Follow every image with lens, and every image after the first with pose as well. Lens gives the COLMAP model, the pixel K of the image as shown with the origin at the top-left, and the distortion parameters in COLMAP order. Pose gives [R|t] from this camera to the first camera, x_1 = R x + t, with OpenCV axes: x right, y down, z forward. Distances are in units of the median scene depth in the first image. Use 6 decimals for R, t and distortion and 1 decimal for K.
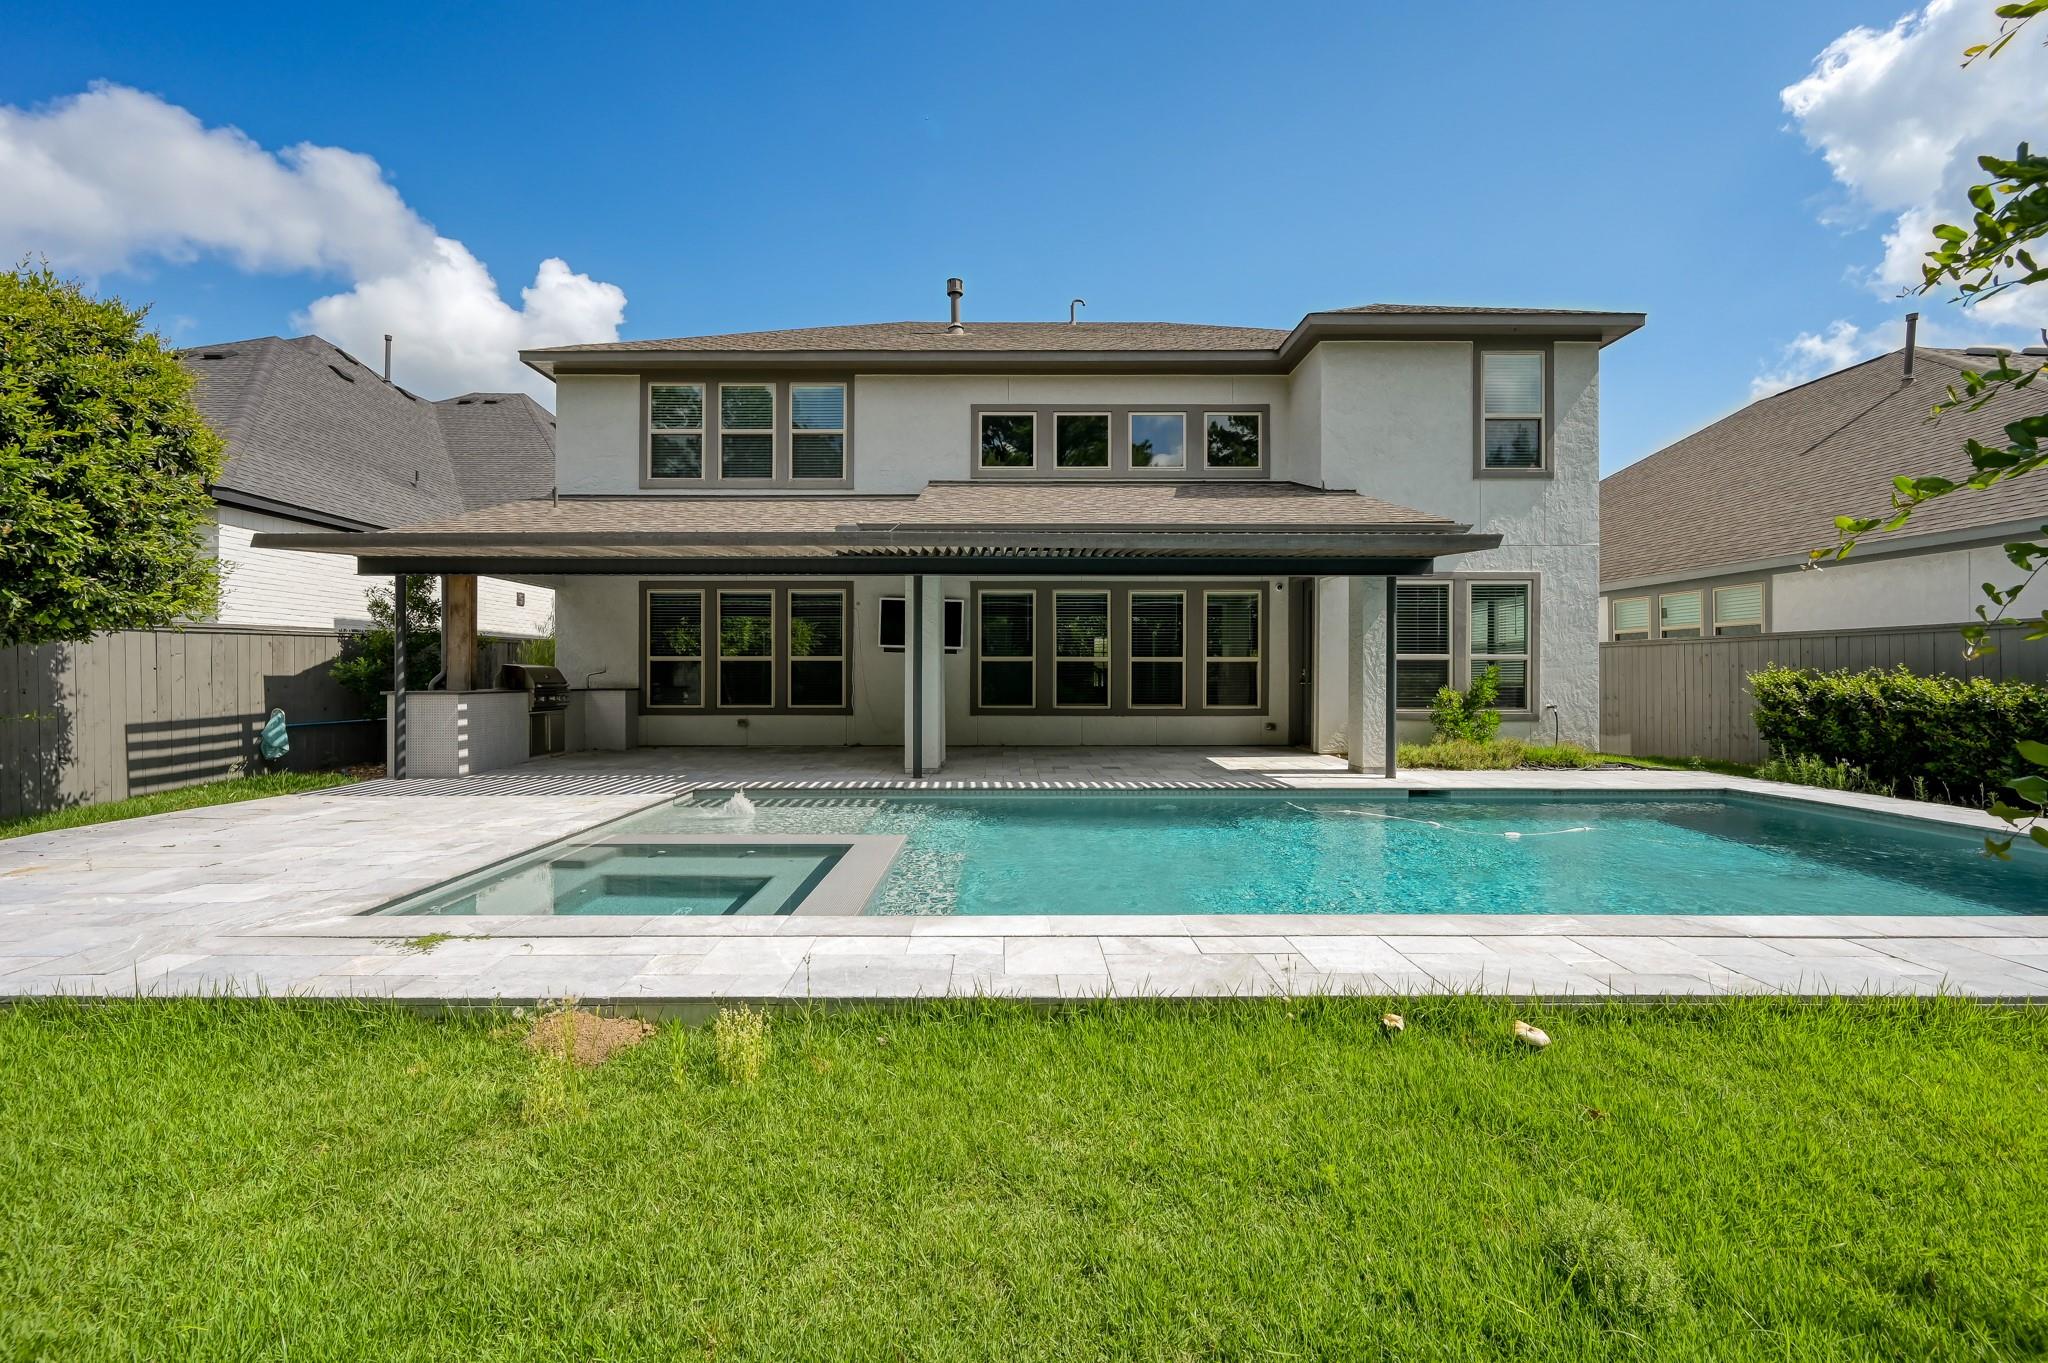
lens RADIAL K [[811.1, 0, 1017.6], [0, 811.1, 677.1], [0, 0, 1]] dist [-0.002140, -0.000303]
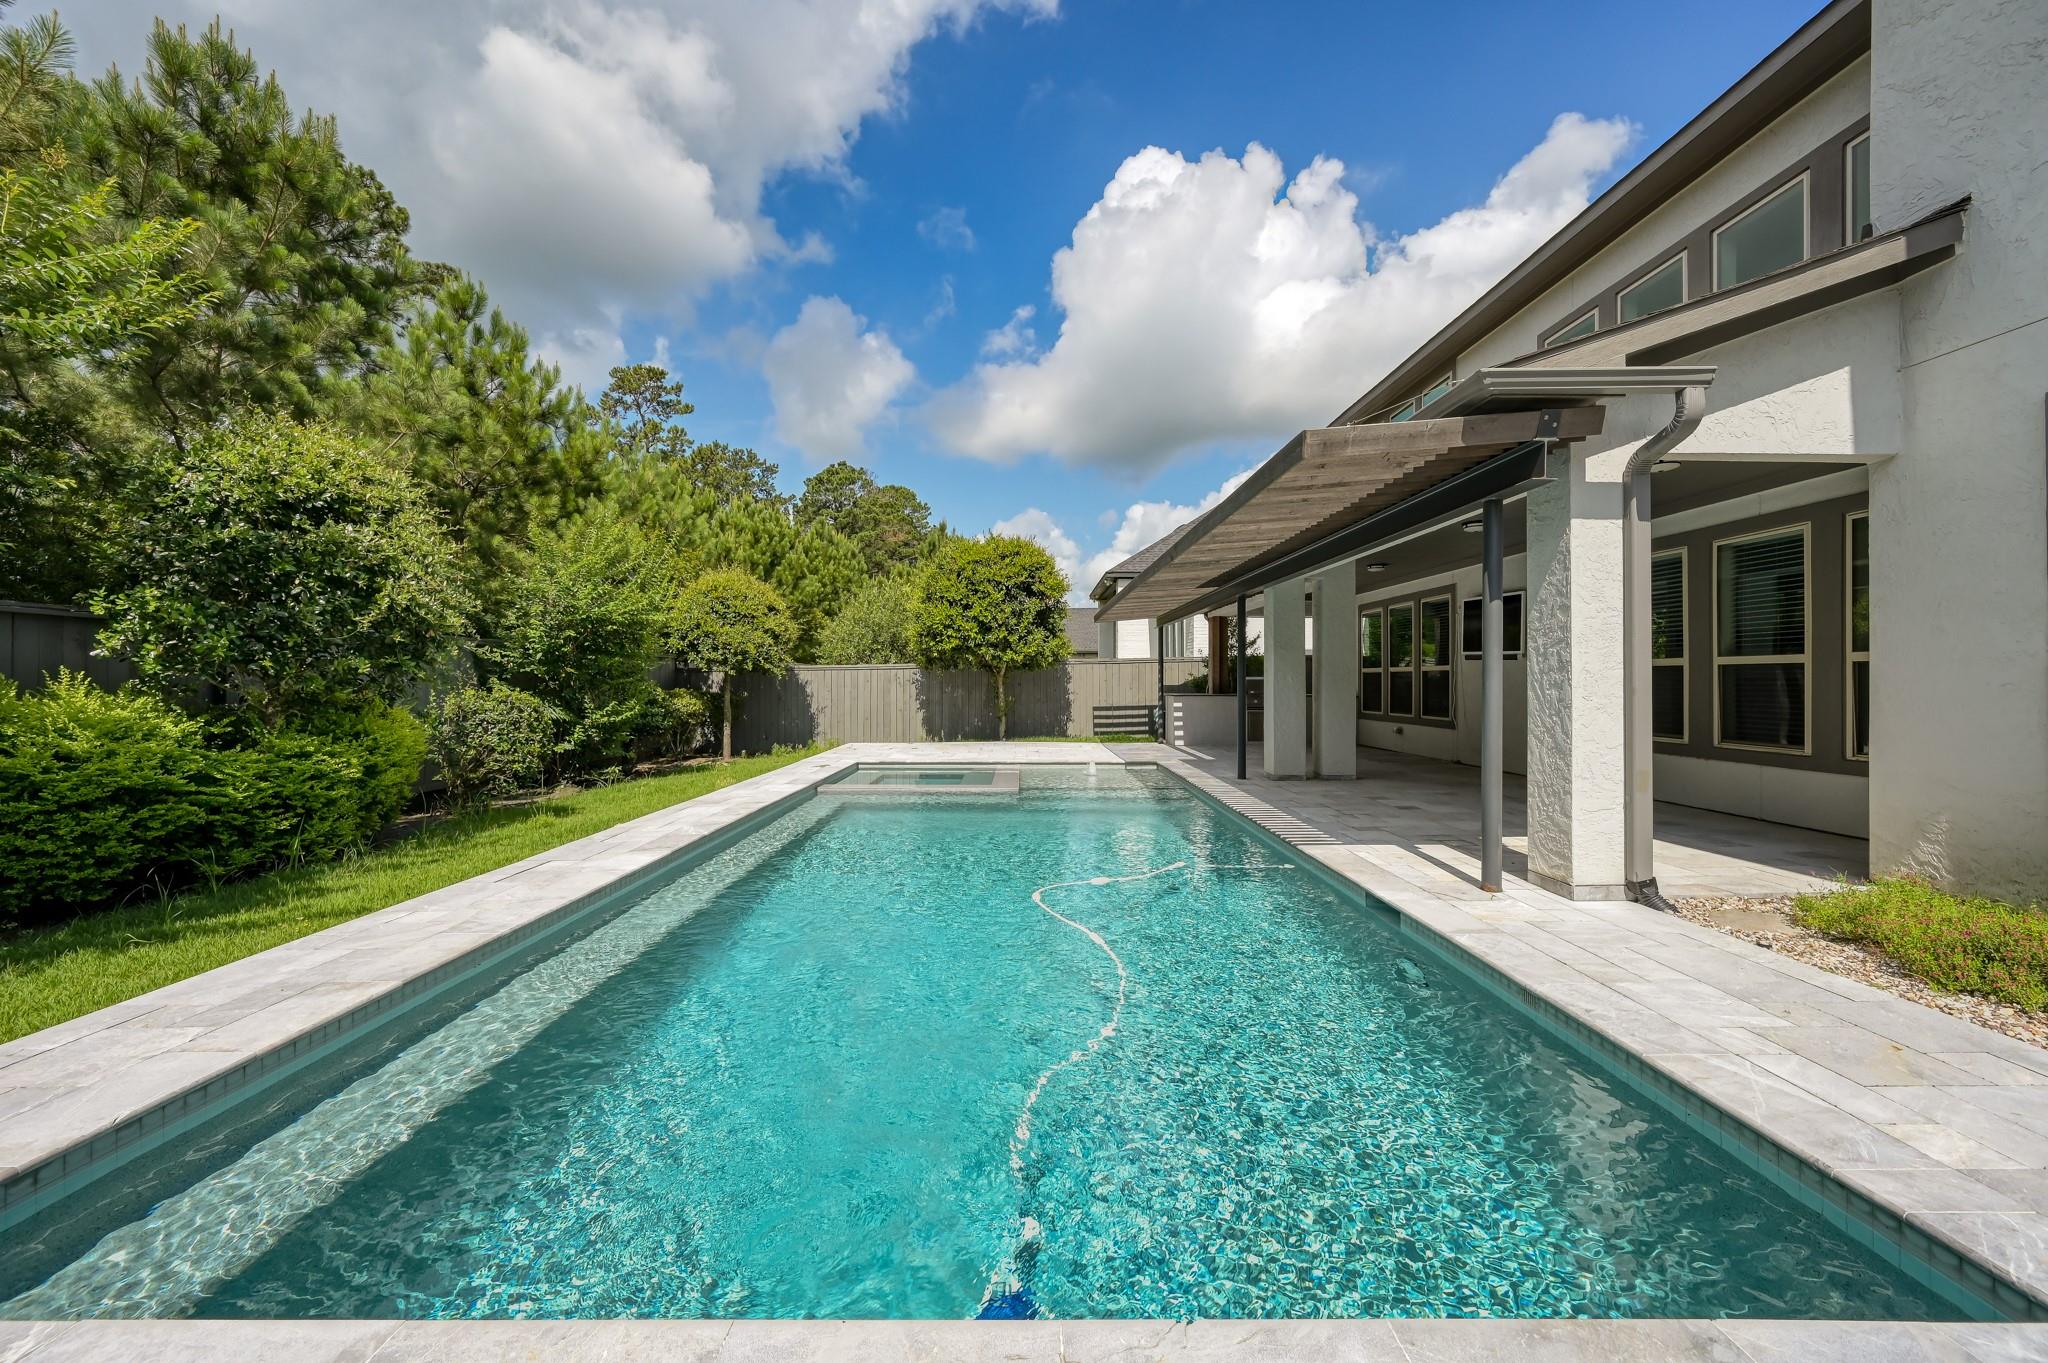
lens RADIAL K [[811.1, 0, 1017.1], [0, 811.1, 686.0], [0, 0, 1]] dist [-0.002140, -0.000303]
pose [[-0.012685, 0.006121, -0.999901, 0.801925], [-0.001792, 0.999980, 0.006144, -0.007661], [0.999918, 0.001869, -0.012674, 0.590606]]
